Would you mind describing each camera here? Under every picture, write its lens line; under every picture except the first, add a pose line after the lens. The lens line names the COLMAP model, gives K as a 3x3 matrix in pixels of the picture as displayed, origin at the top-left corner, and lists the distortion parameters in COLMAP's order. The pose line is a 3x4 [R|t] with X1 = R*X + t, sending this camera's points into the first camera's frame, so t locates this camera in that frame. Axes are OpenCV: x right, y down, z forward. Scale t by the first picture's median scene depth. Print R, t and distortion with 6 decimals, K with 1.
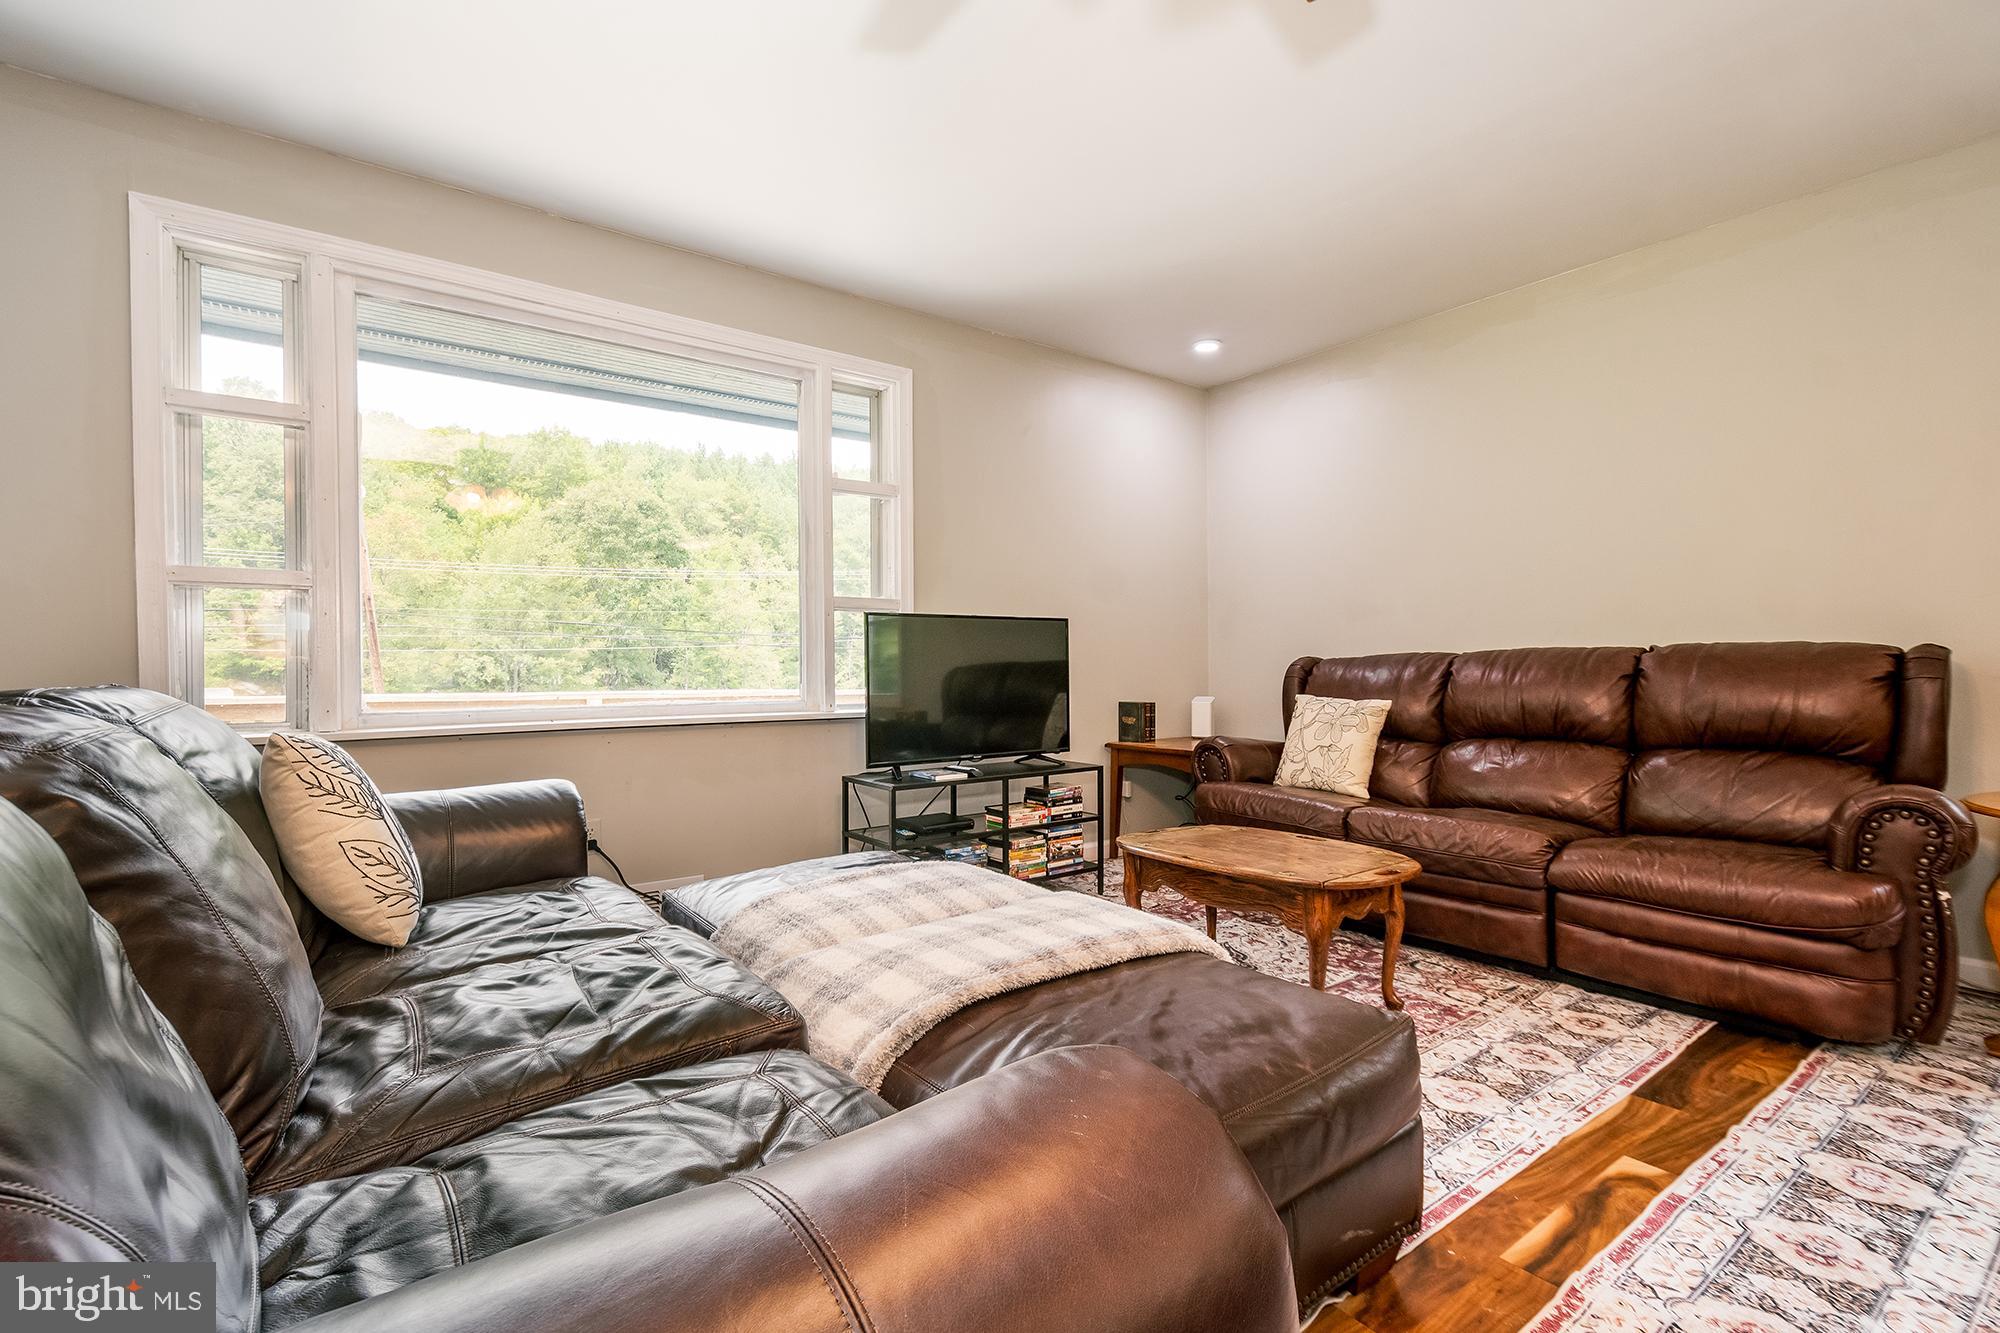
lens RADIAL K [[884.9, 0, 989.4], [0, 884.9, 684.4], [0, 0, 1]] dist [0.007963, -0.000570]
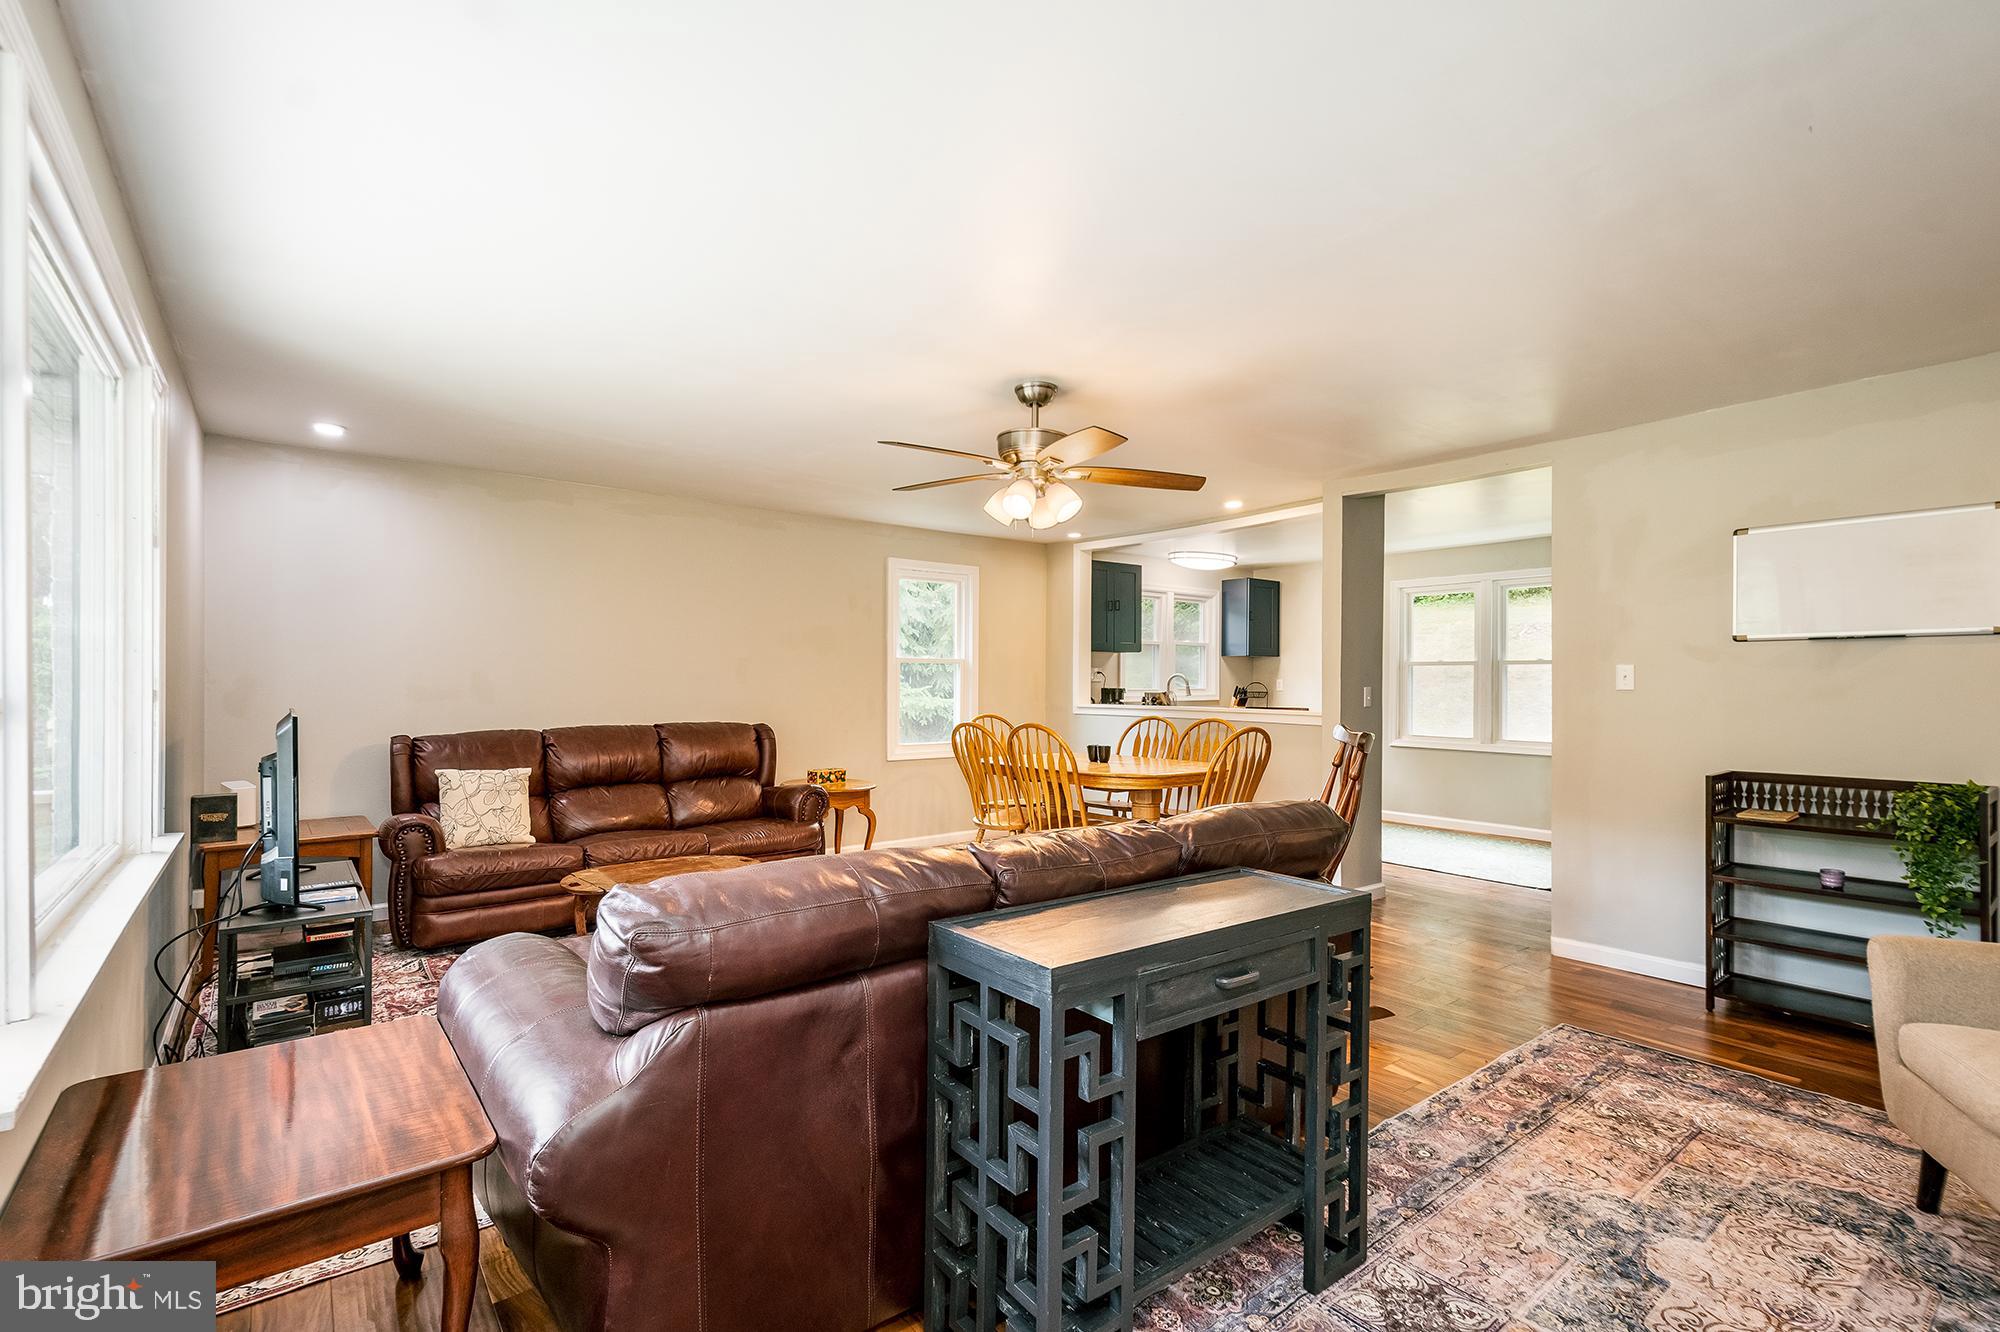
lens RADIAL K [[884.9, 0, 989.4], [0, 884.9, 683.9], [0, 0, 1]] dist [0.007963, -0.000570]
pose [[-0.027289, -0.000628, 0.999627, -1.060782], [0.015379, 0.999881, 0.001048, -0.115835], [-0.999509, 0.015402, -0.027276, 0.384396]]
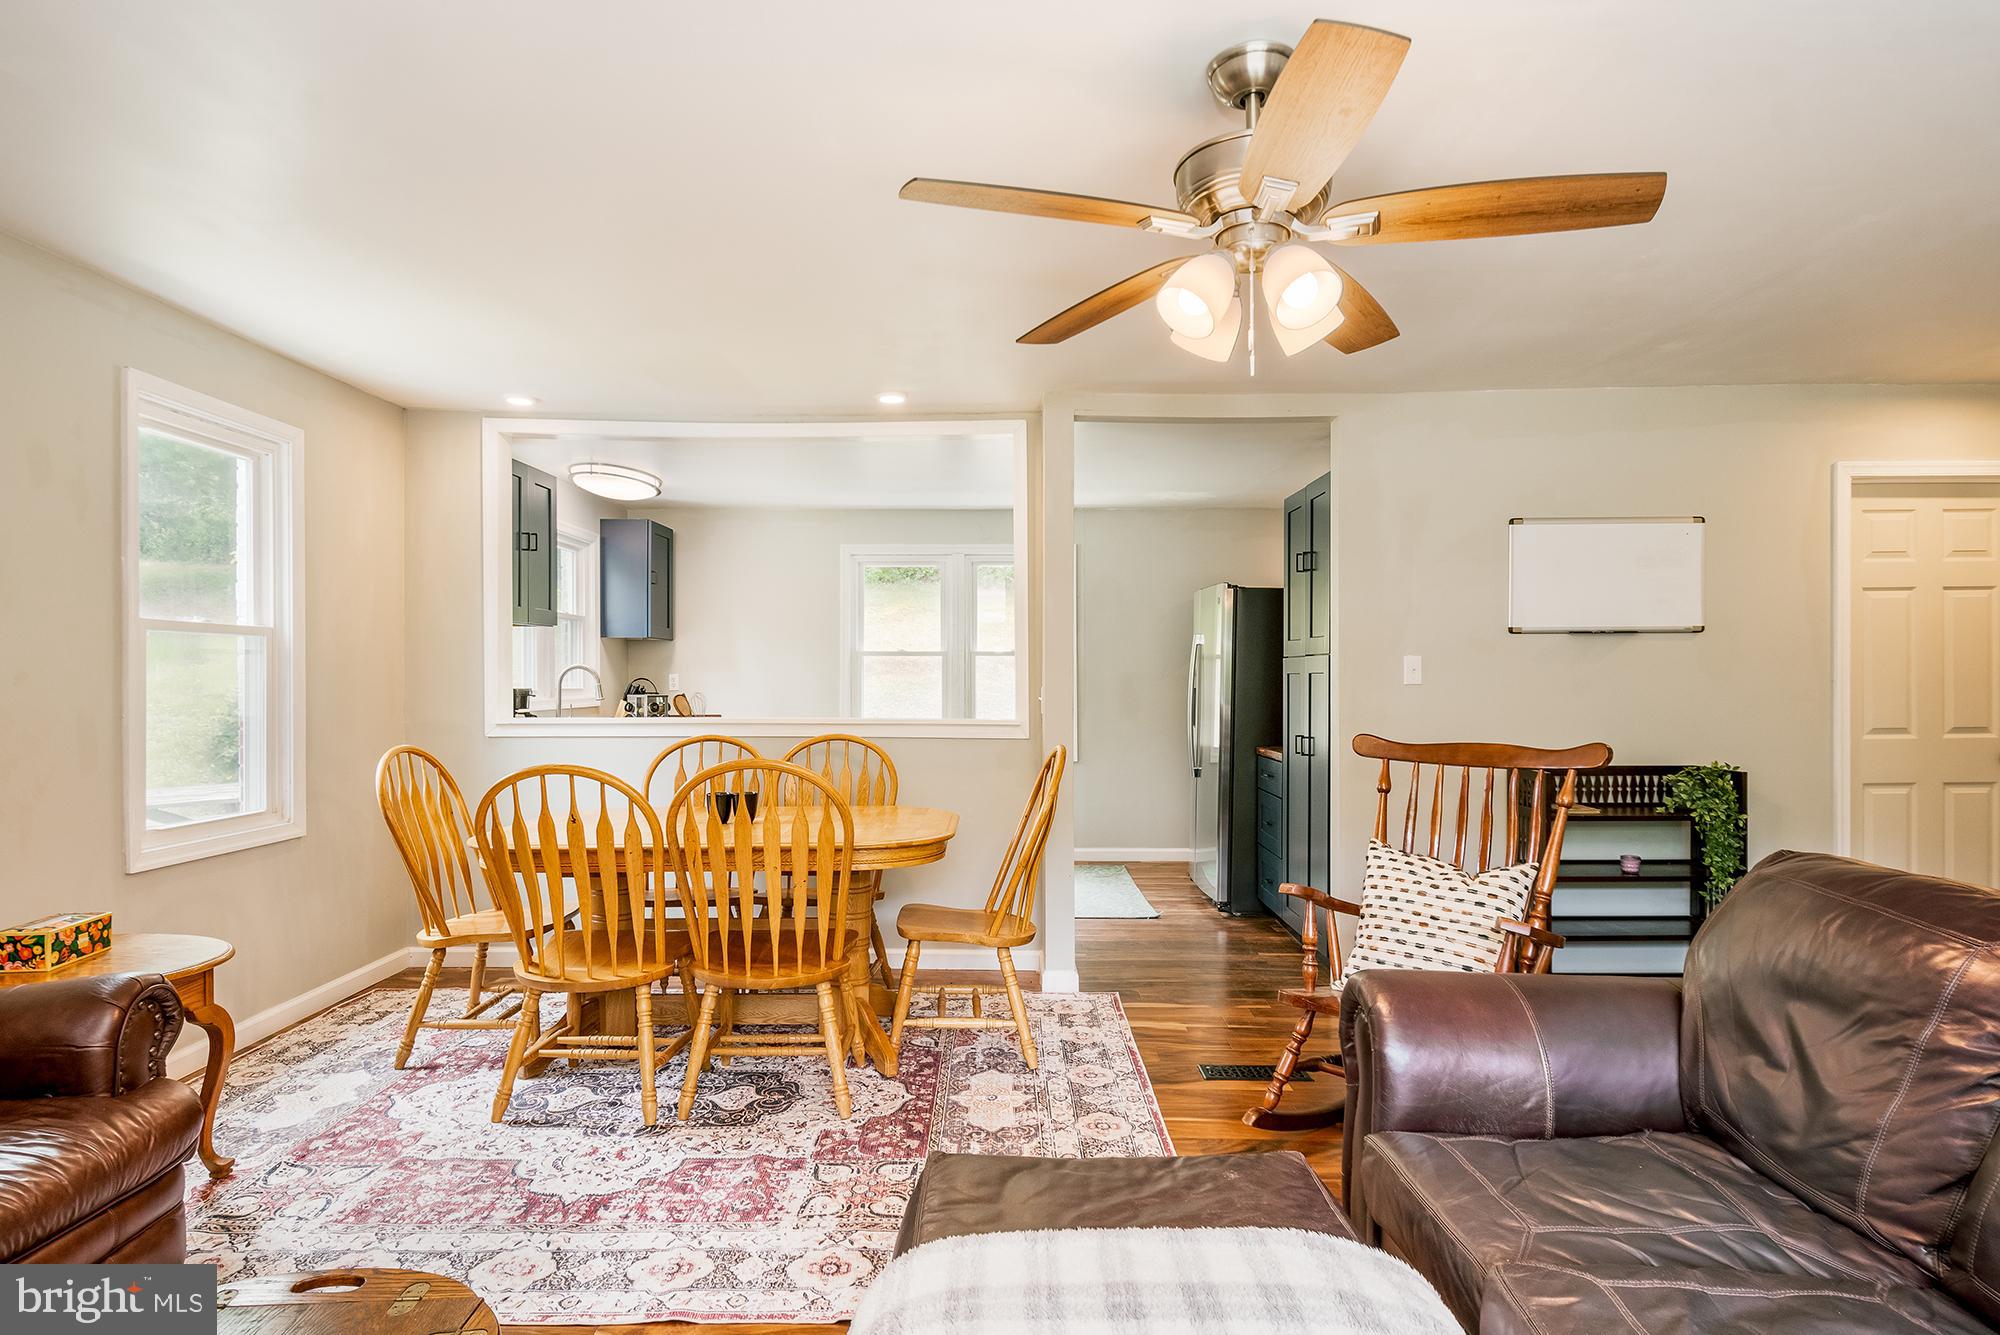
lens RADIAL K [[1124.2, 0, 986.8], [0, 1124.2, 681.8], [0, 0, 1]] dist [0.029100, -0.018689]
pose [[-0.797692, 0.000805, 0.603064, -0.221514], [0.012750, 0.999798, 0.015531, -0.124660], [-0.602930, 0.020079, -0.797541, 0.961317]]
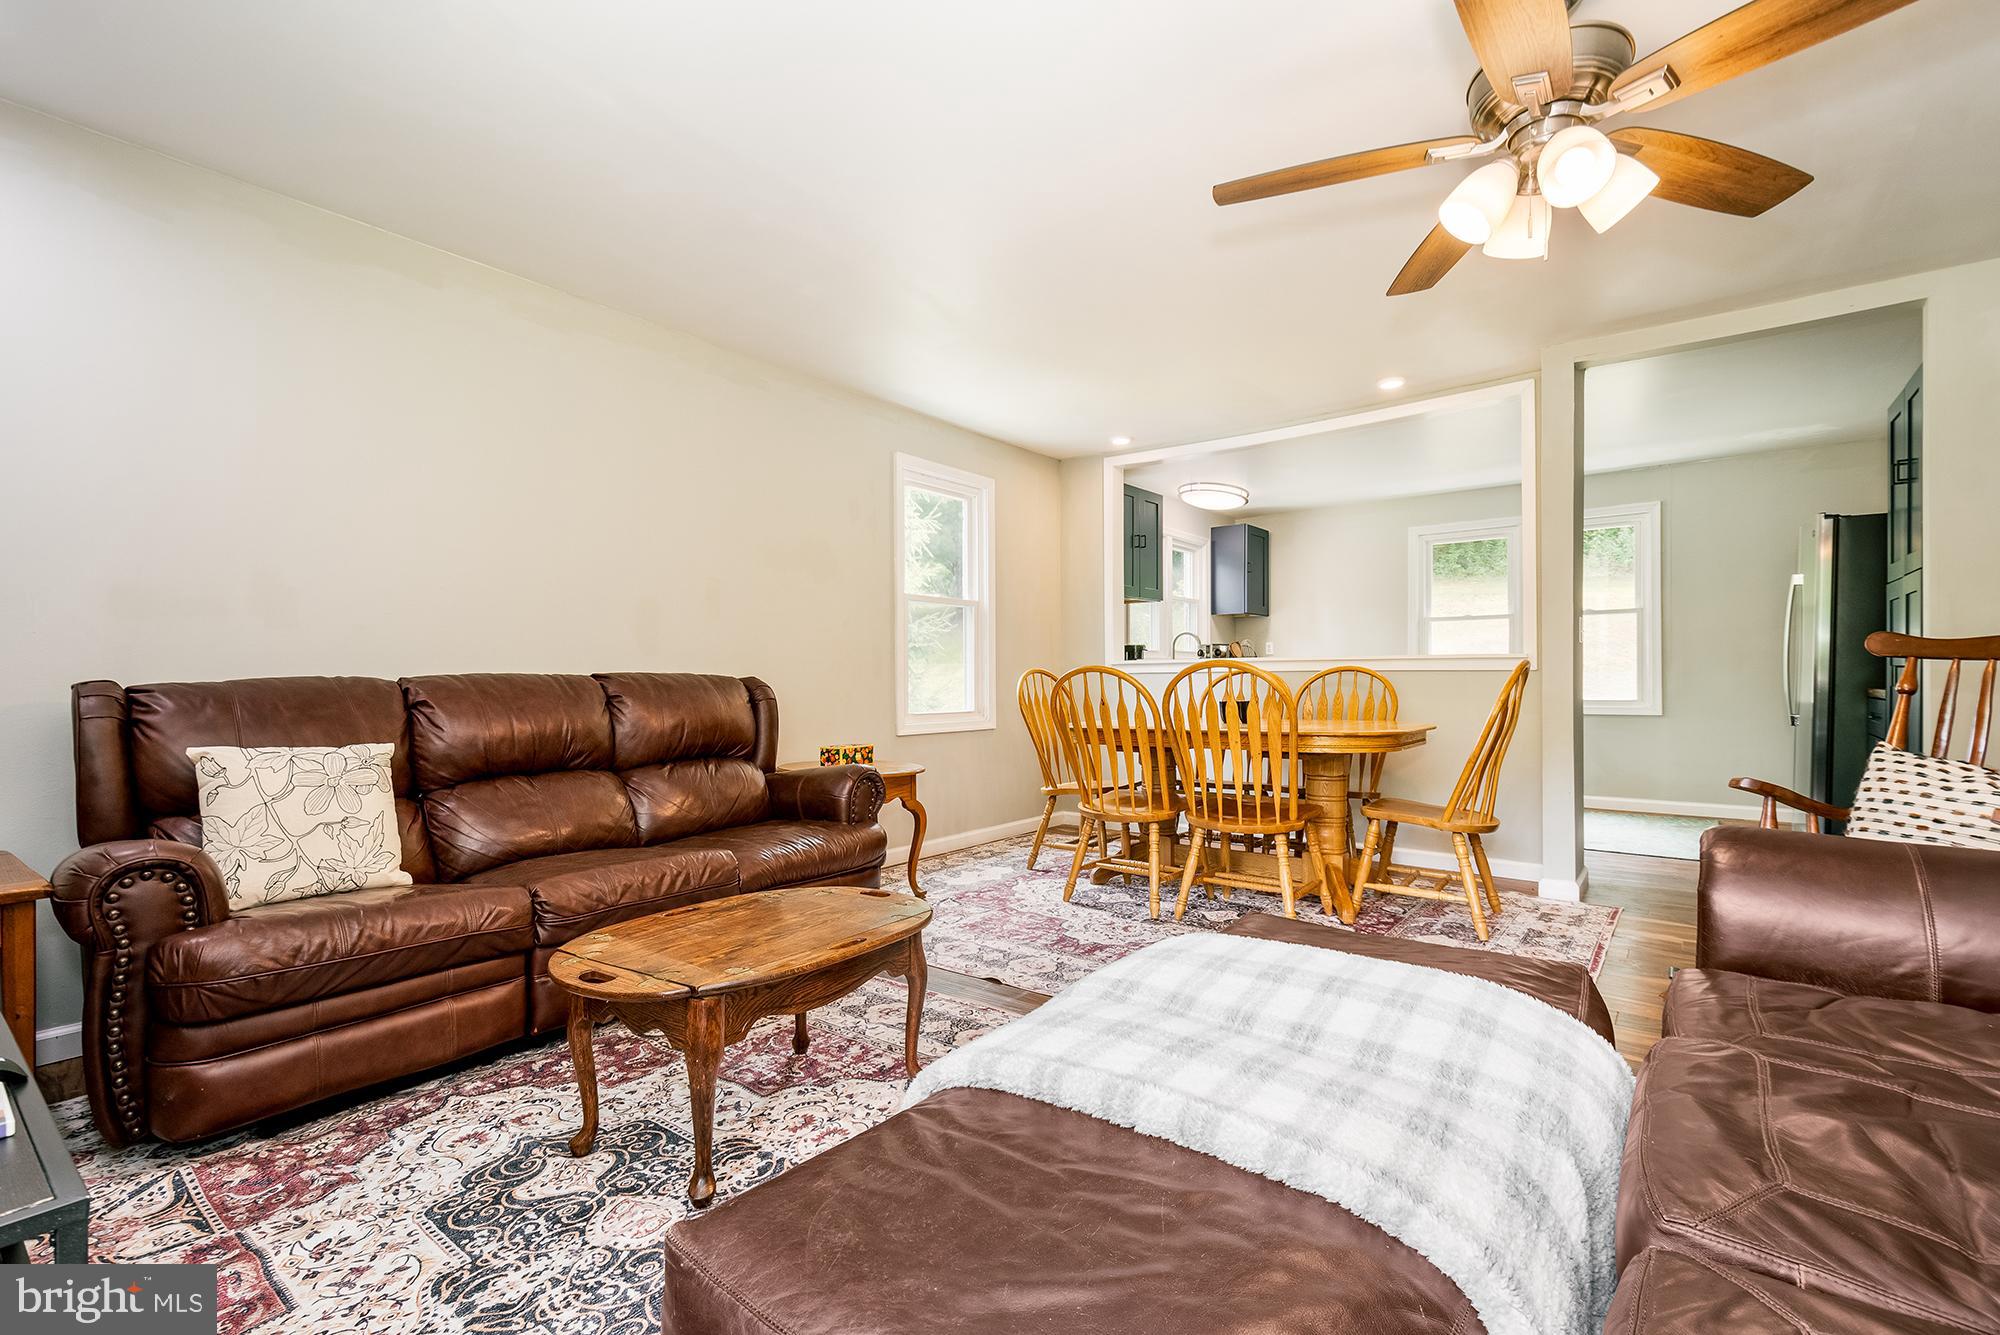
lens RADIAL K [[884.9, 0, 989.4], [0, 884.9, 685.4], [0, 0, 1]] dist [0.007963, -0.000570]
pose [[-0.262660, -0.002269, 0.964886, -0.418223], [0.024790, 0.999651, 0.009099, -0.026176], [-0.964570, 0.026310, -0.262512, 0.832098]]
